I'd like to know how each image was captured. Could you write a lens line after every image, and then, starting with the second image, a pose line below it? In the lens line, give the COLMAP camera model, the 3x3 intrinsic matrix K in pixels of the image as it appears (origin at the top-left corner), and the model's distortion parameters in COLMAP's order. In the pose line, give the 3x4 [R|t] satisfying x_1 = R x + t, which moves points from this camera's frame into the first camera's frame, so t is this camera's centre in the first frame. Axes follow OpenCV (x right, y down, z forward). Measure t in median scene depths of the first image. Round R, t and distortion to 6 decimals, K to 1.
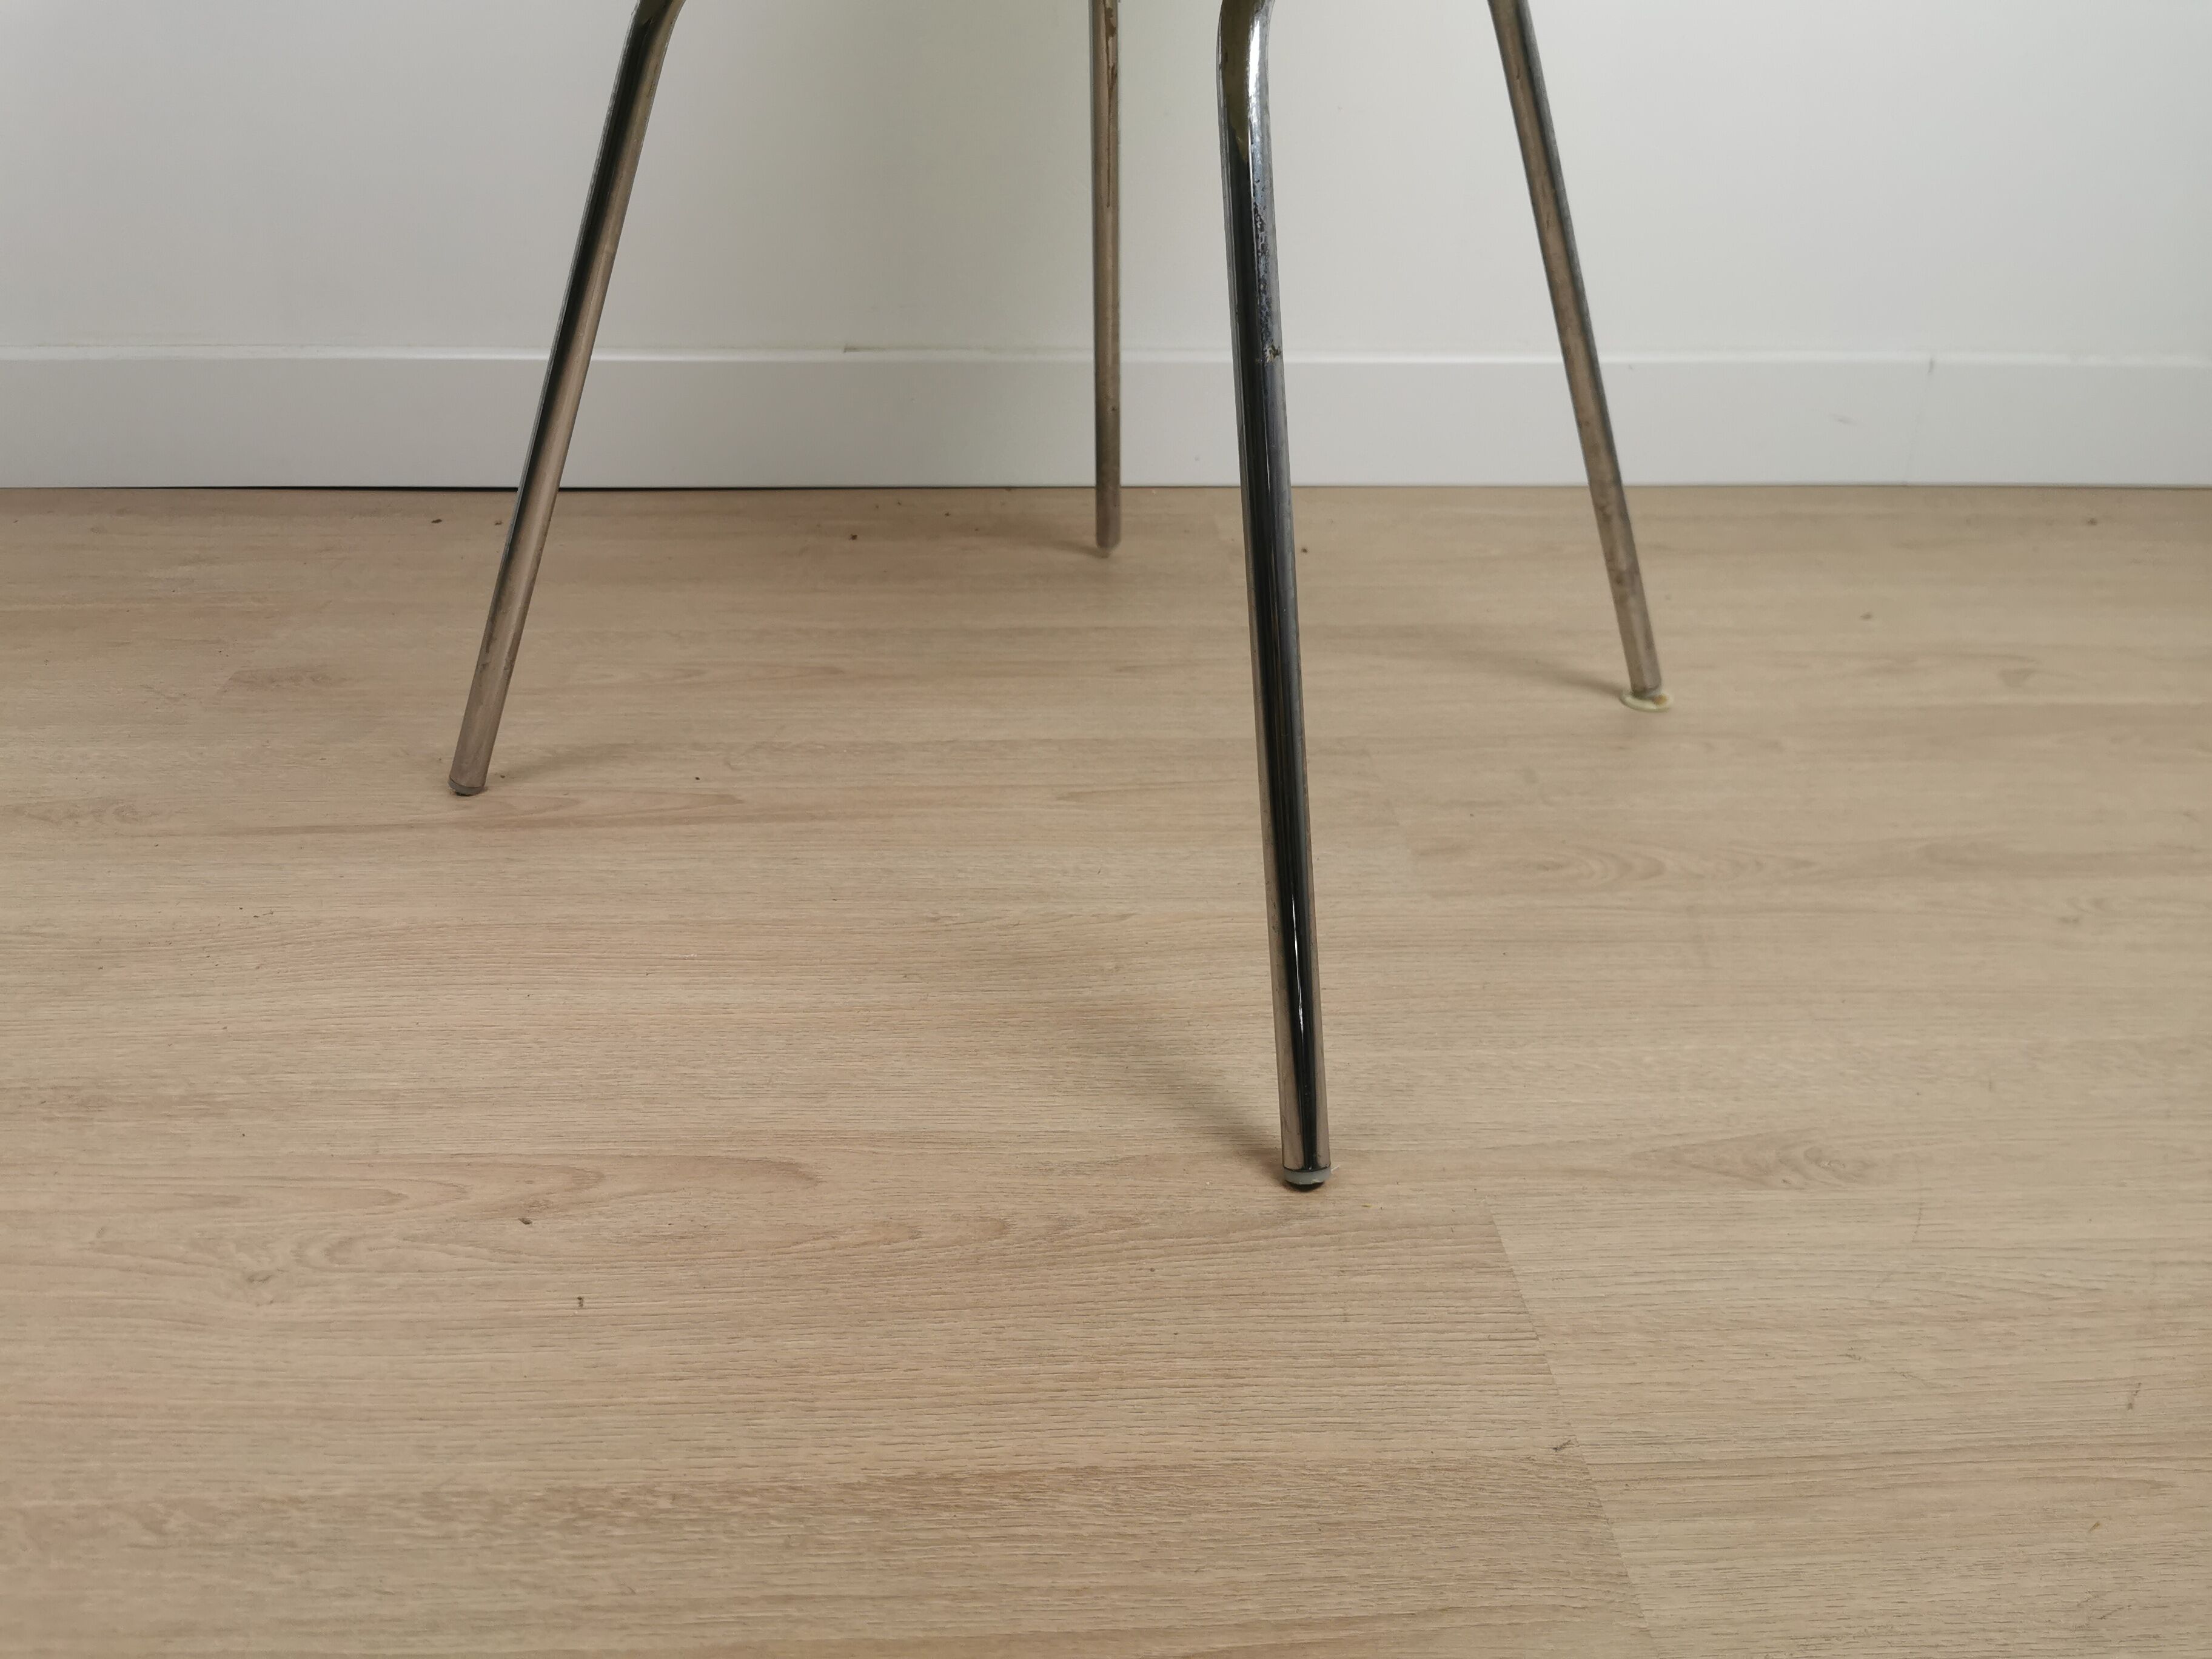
lens RADIAL K [[1748.7, 0, 1089.3], [0, 1748.7, 818.0], [0, 0, 1]] dist [0.044109, -0.066370]
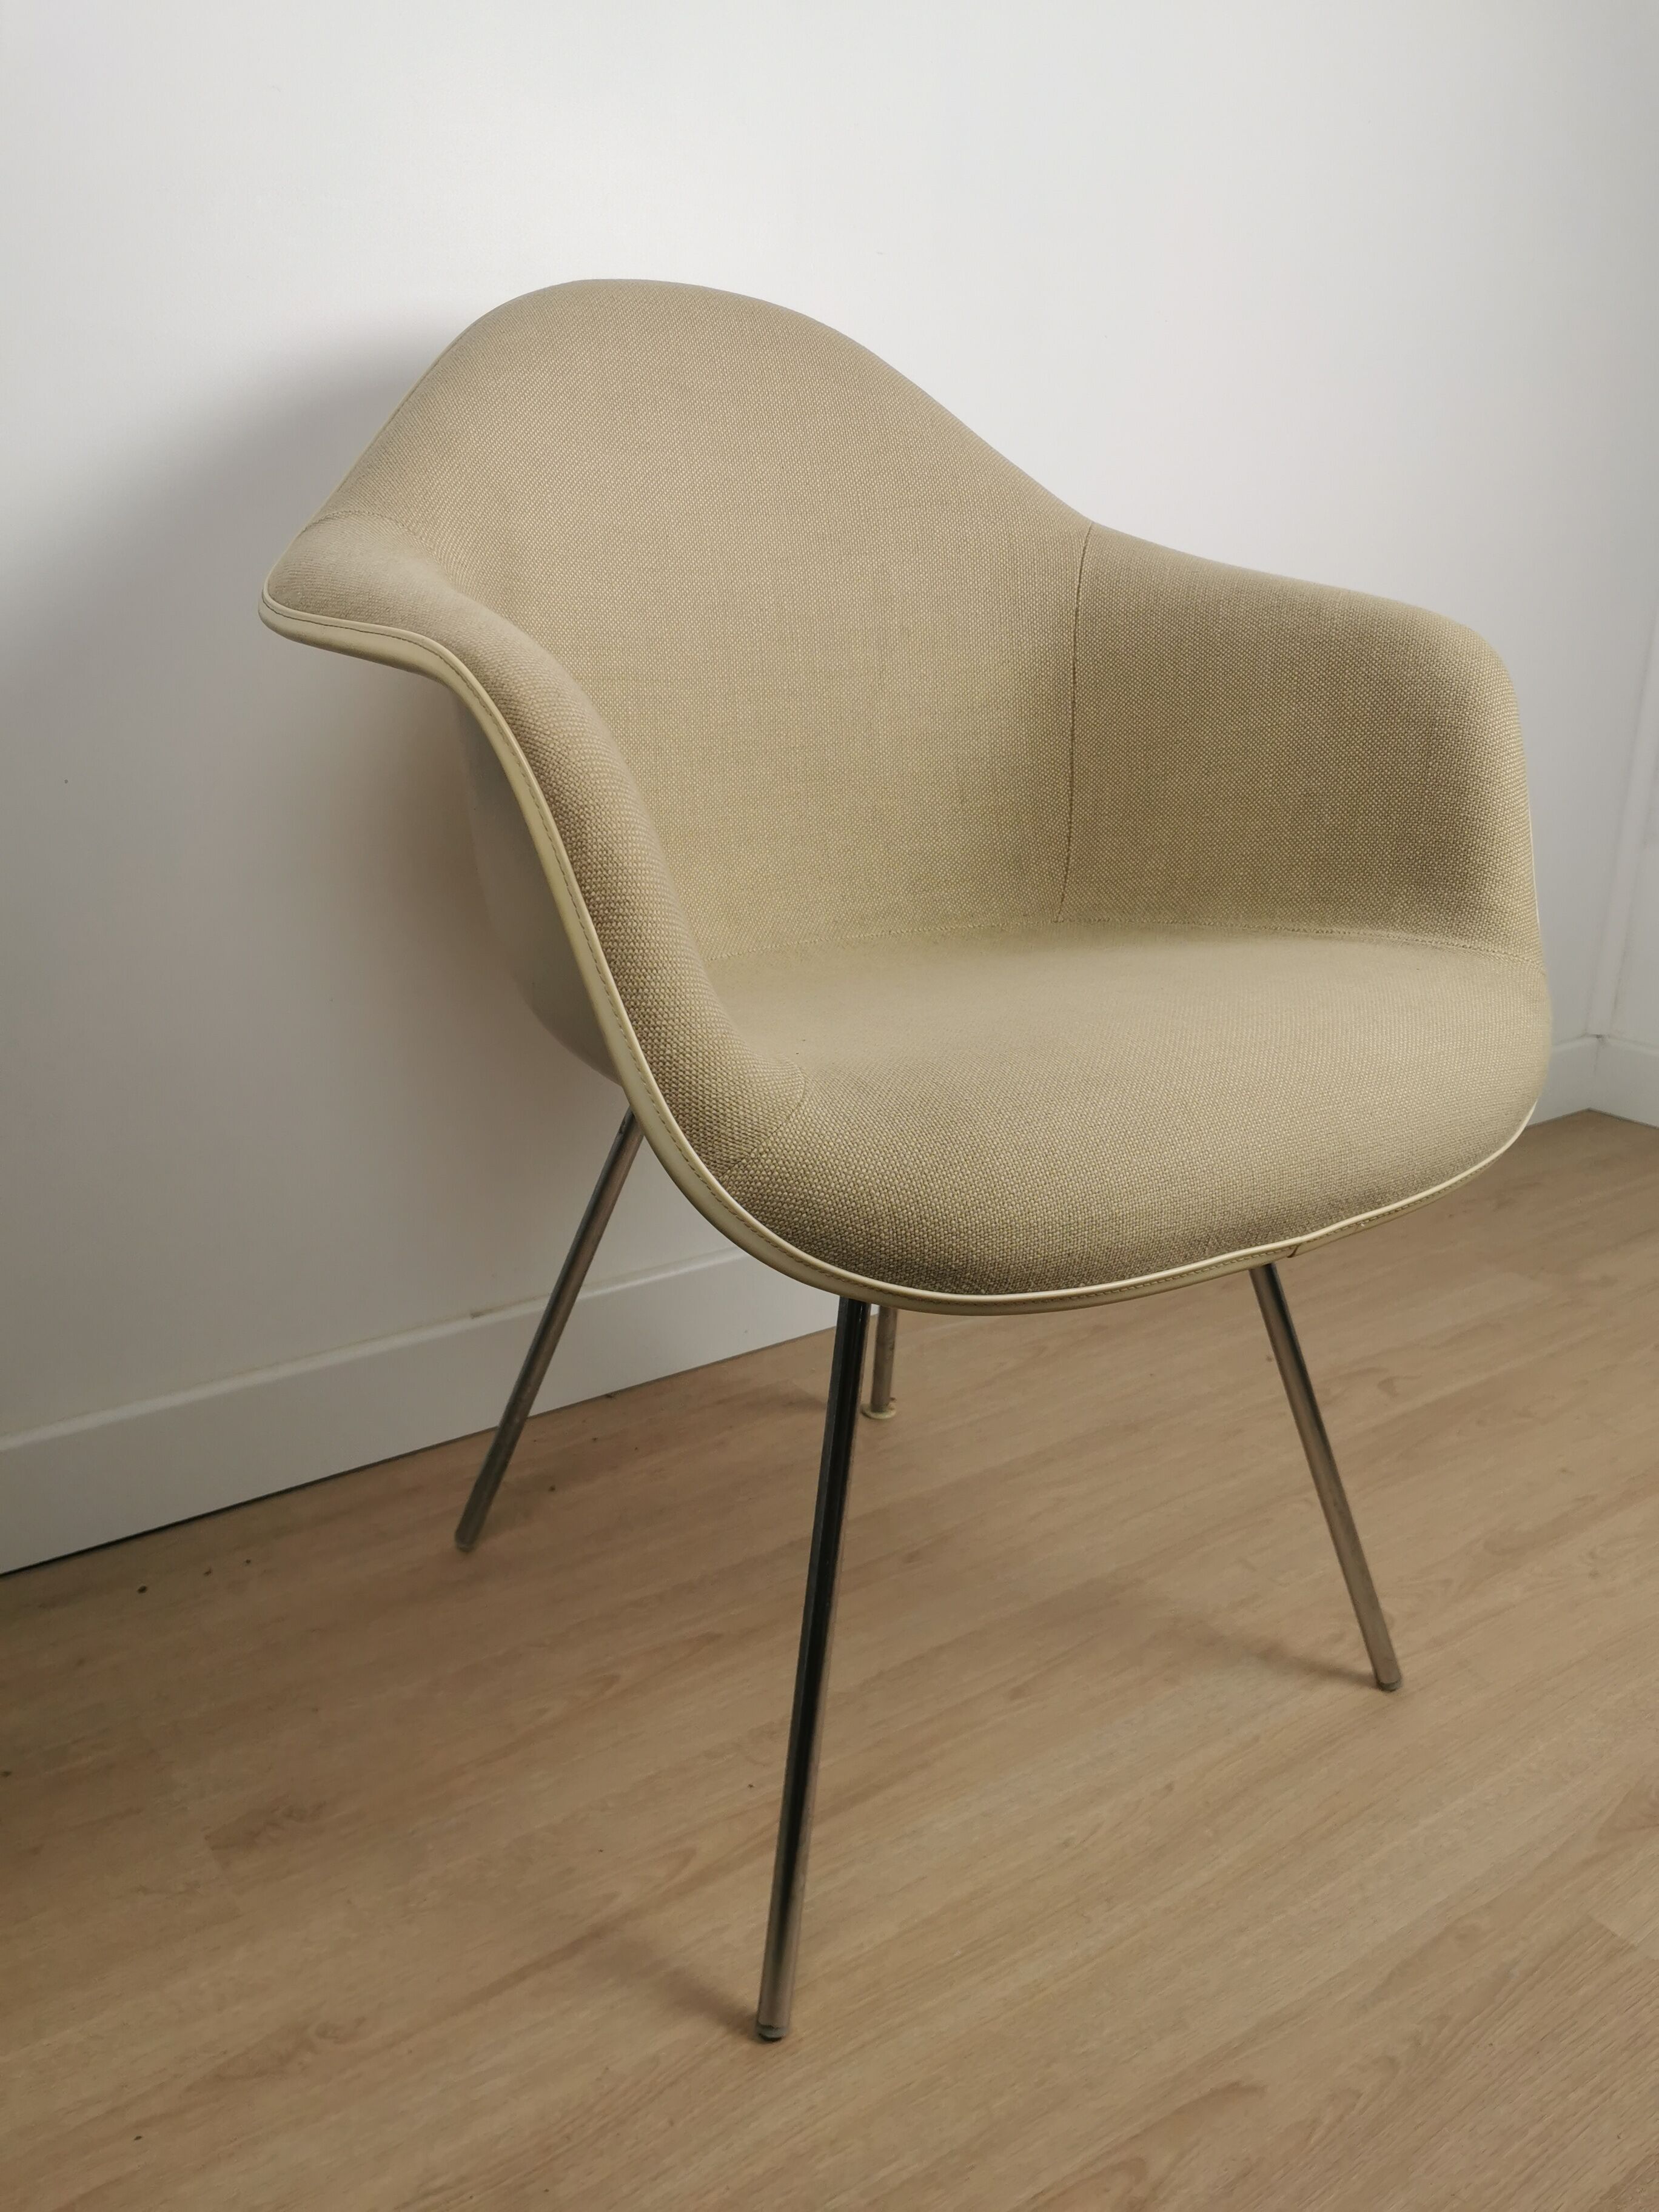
lens RADIAL K [[1748.7, 0, 822.8], [0, 1748.7, 1084.7], [0, 0, 1]] dist [0.044109, -0.066370]
pose [[0.838993, -0.161690, 0.519565, -0.803491], [0.246795, 0.964048, -0.098509, -0.388206], [-0.484957, 0.210874, 0.848733, -0.130265]]
